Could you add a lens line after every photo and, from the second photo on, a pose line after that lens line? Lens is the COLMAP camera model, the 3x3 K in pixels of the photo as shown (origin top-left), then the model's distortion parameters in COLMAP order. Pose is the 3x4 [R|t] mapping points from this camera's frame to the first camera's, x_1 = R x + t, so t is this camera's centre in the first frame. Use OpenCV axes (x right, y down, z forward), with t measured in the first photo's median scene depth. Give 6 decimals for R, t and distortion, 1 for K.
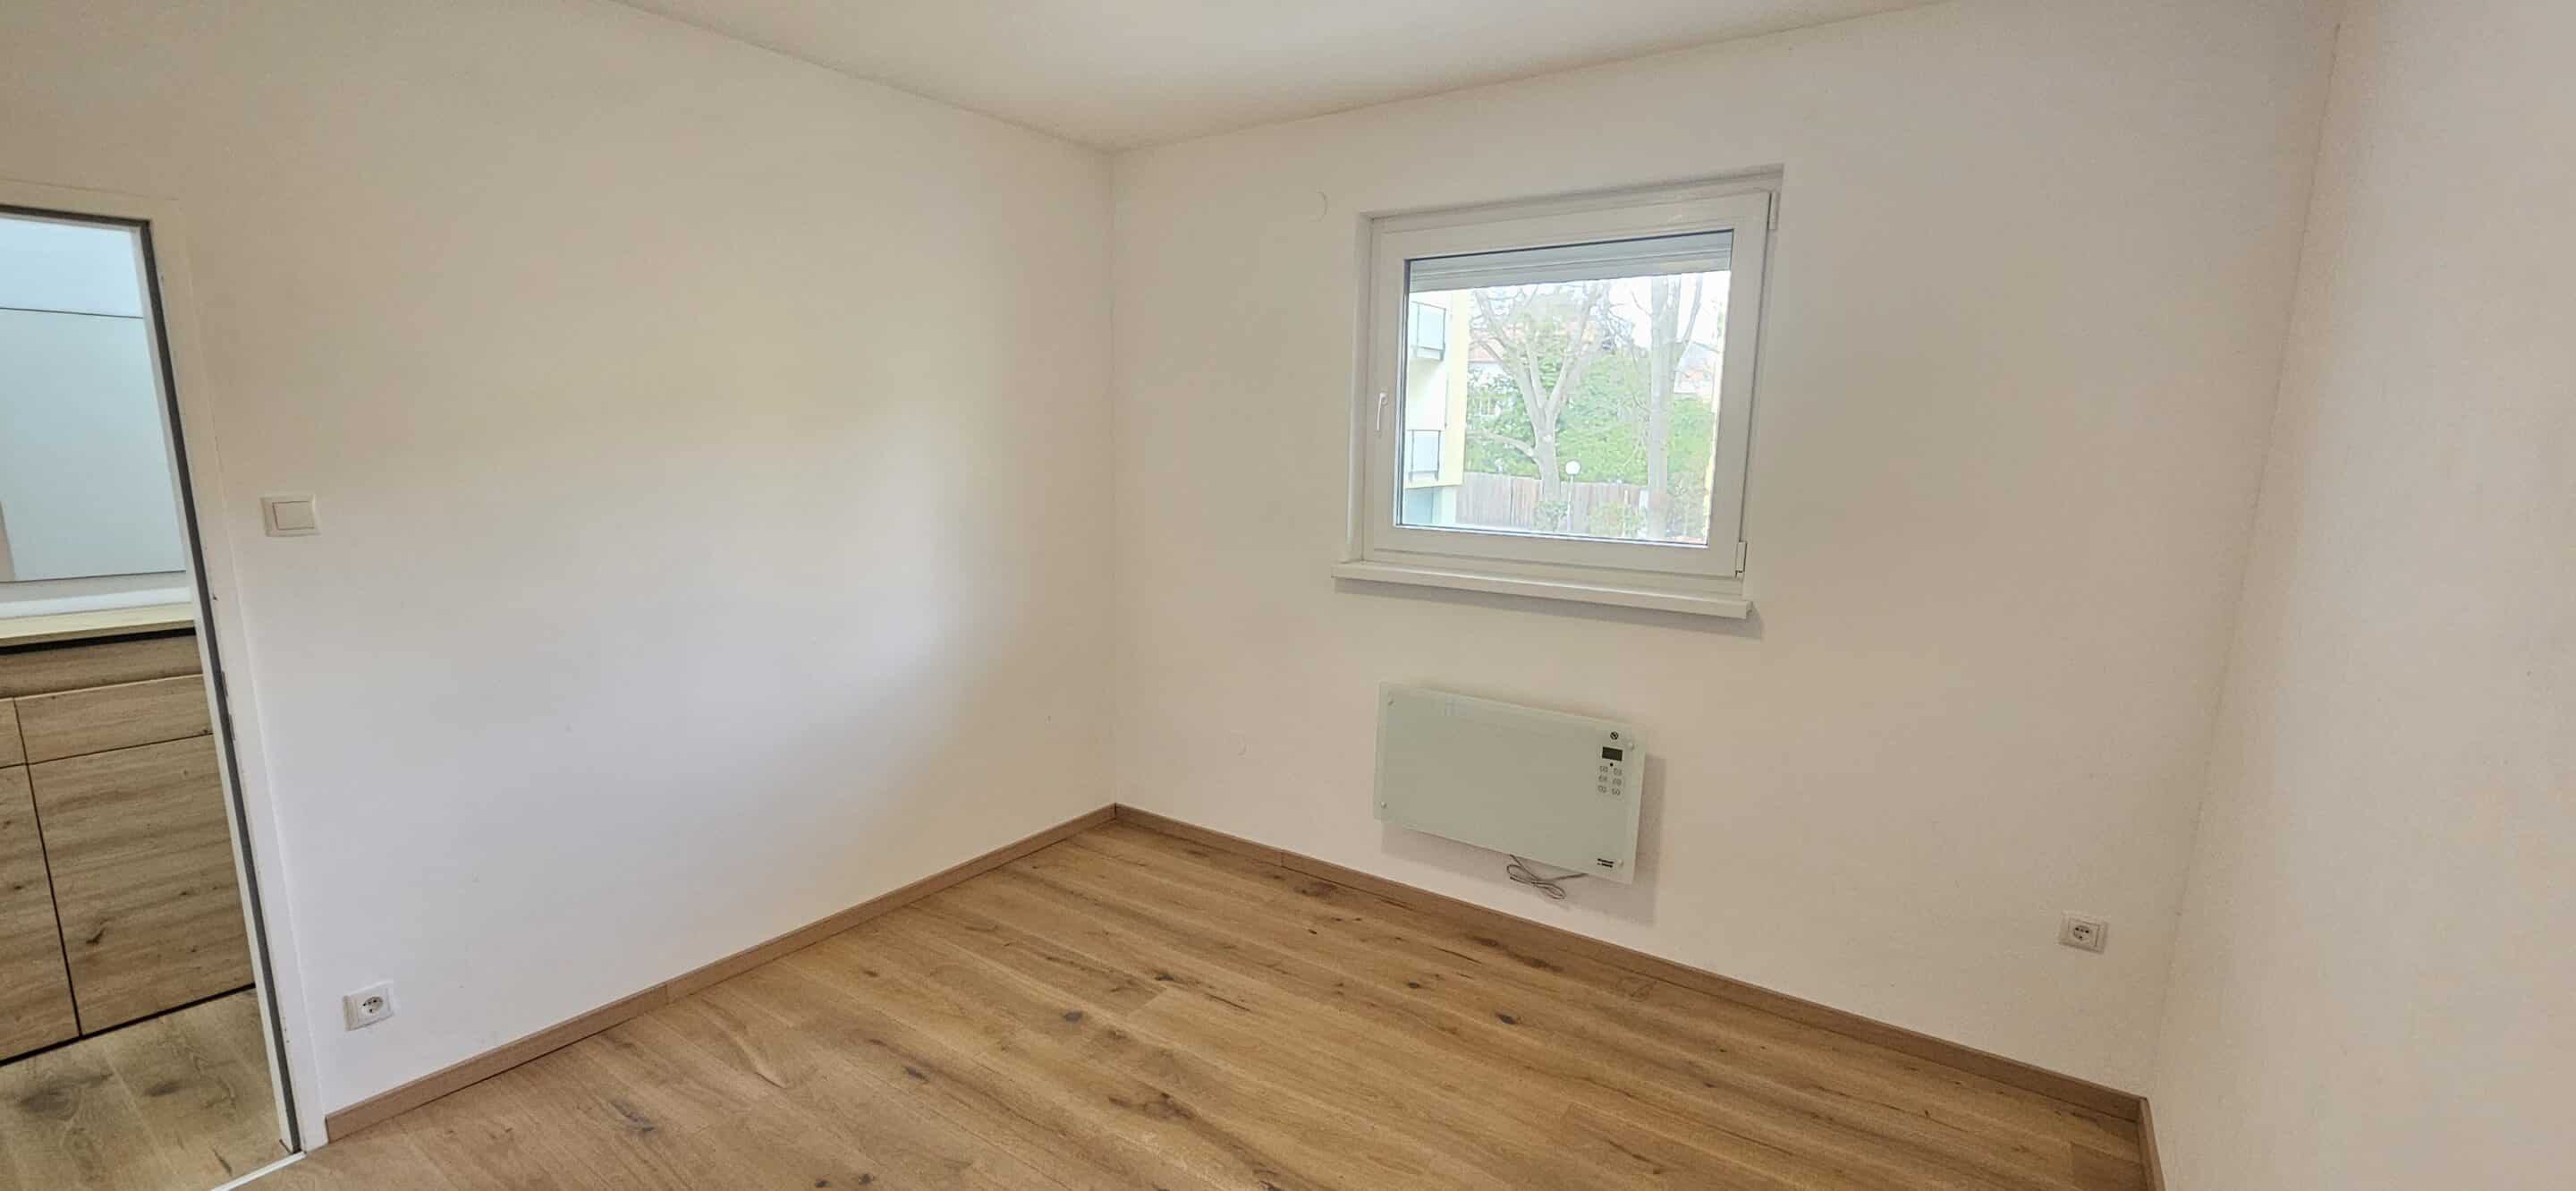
lens RADIAL K [[1061.6, 0, 1277.5], [0, 1061.6, 621.3], [0, 0, 1]] dist [-0.000349, -0.000059]
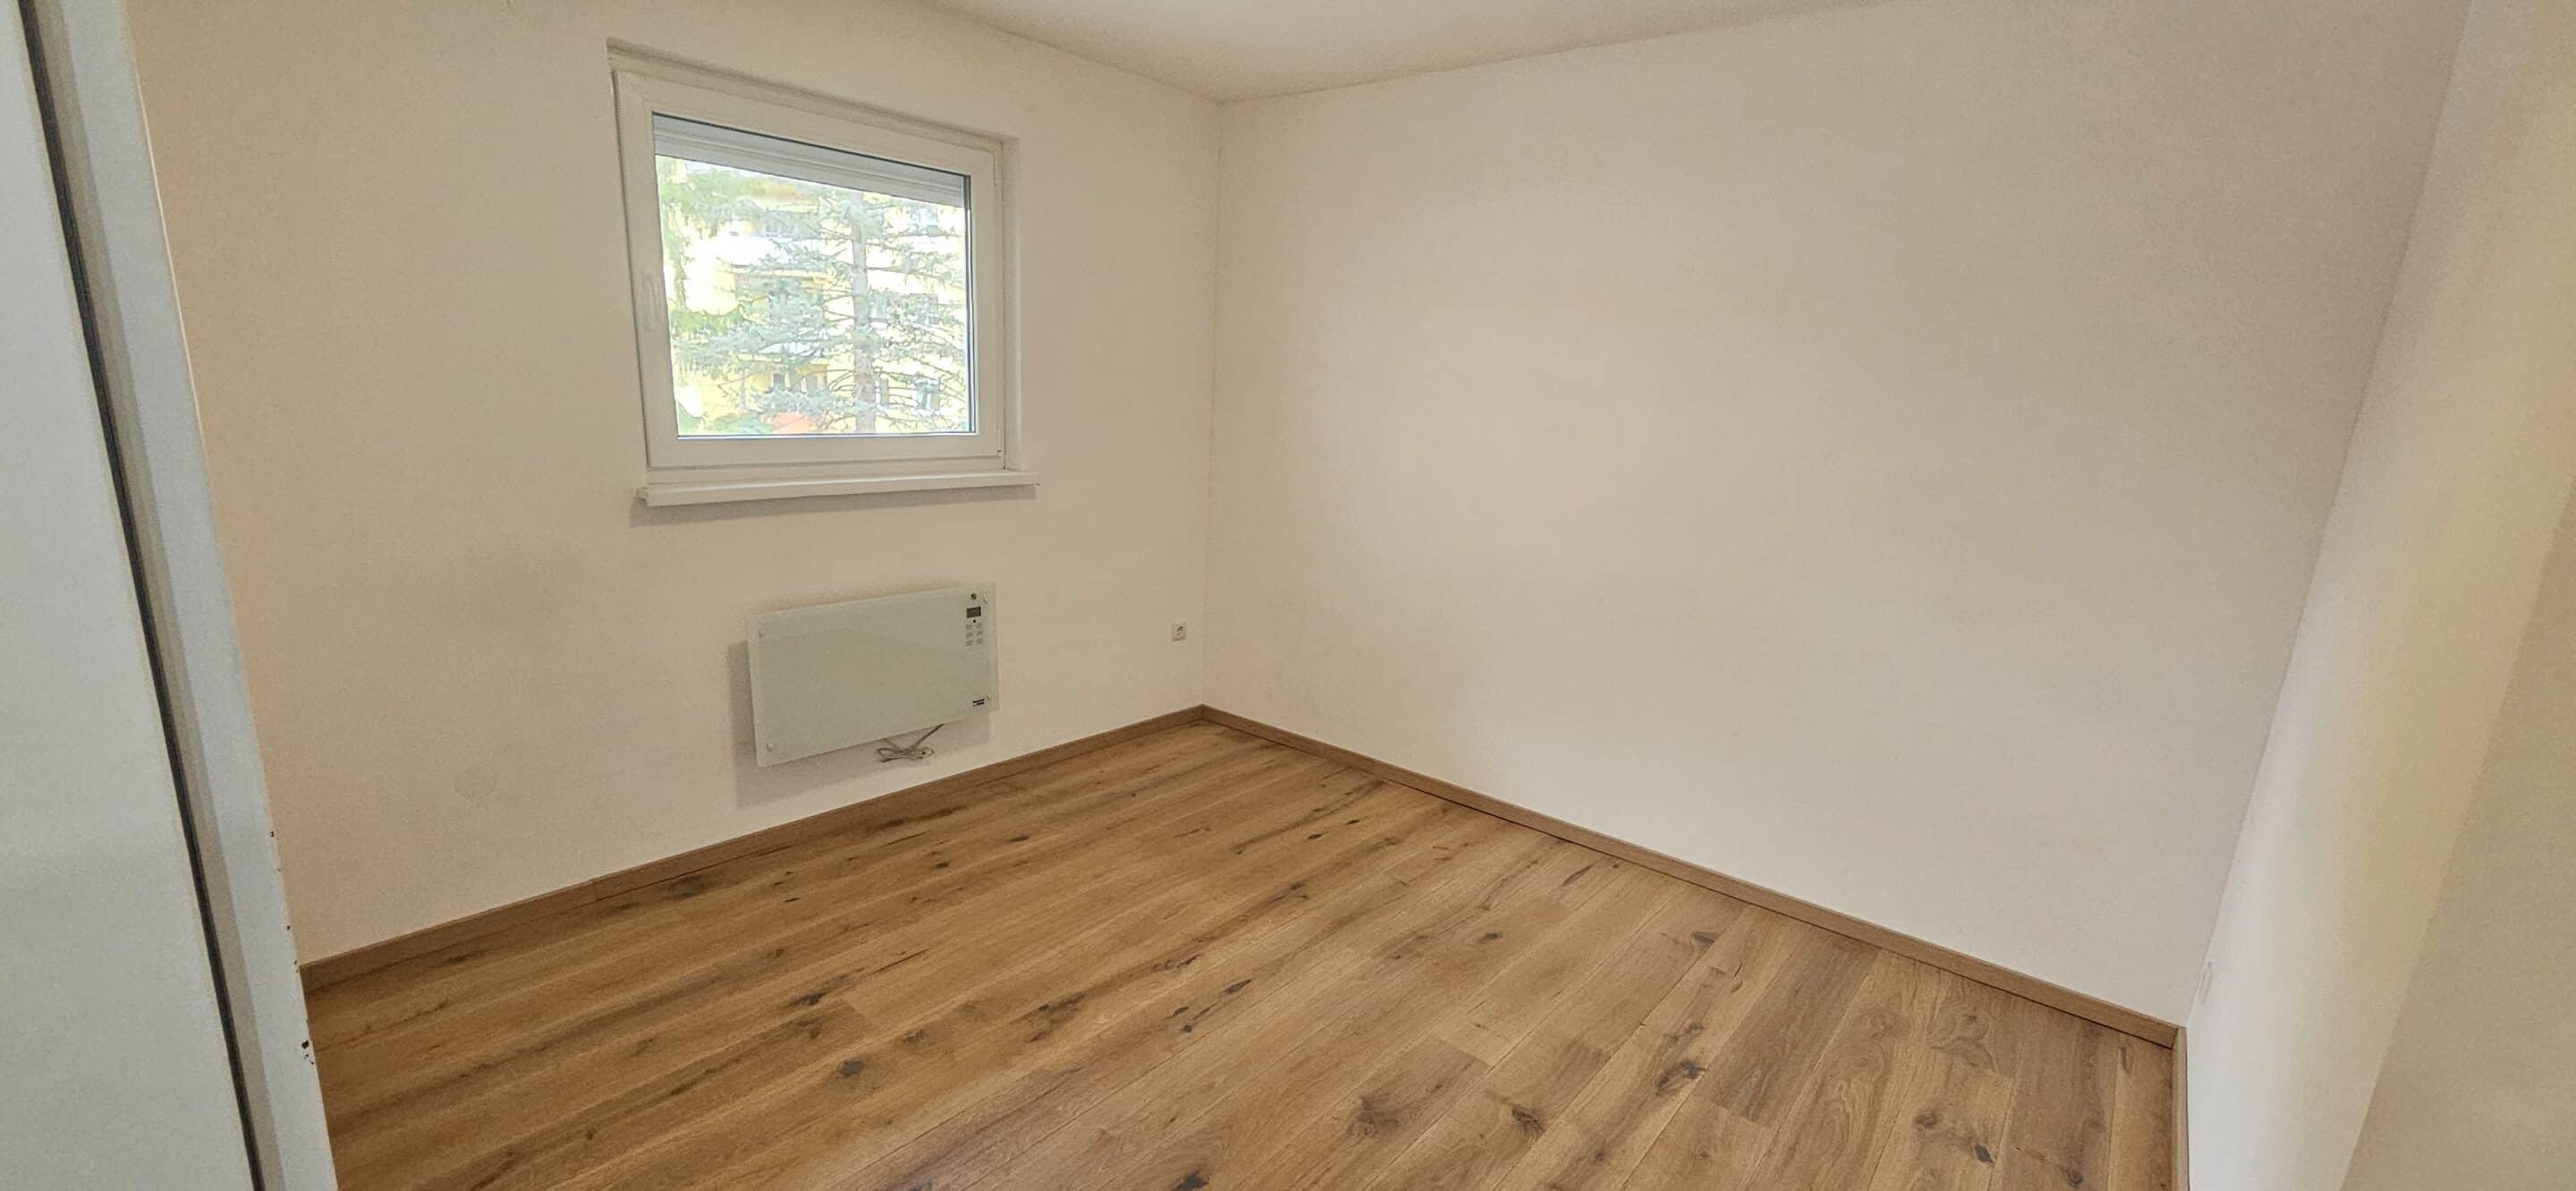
lens RADIAL K [[1061.6, 0, 1277.5], [0, 1061.6, 621.3], [0, 0, 1]] dist [-0.000349, -0.000059]
pose [[0.074961, -0.232980, 0.969588, -0.828524], [0.124655, 0.966886, 0.222693, -0.090204], [-0.989364, 0.104171, 0.101521, 0.536372]]
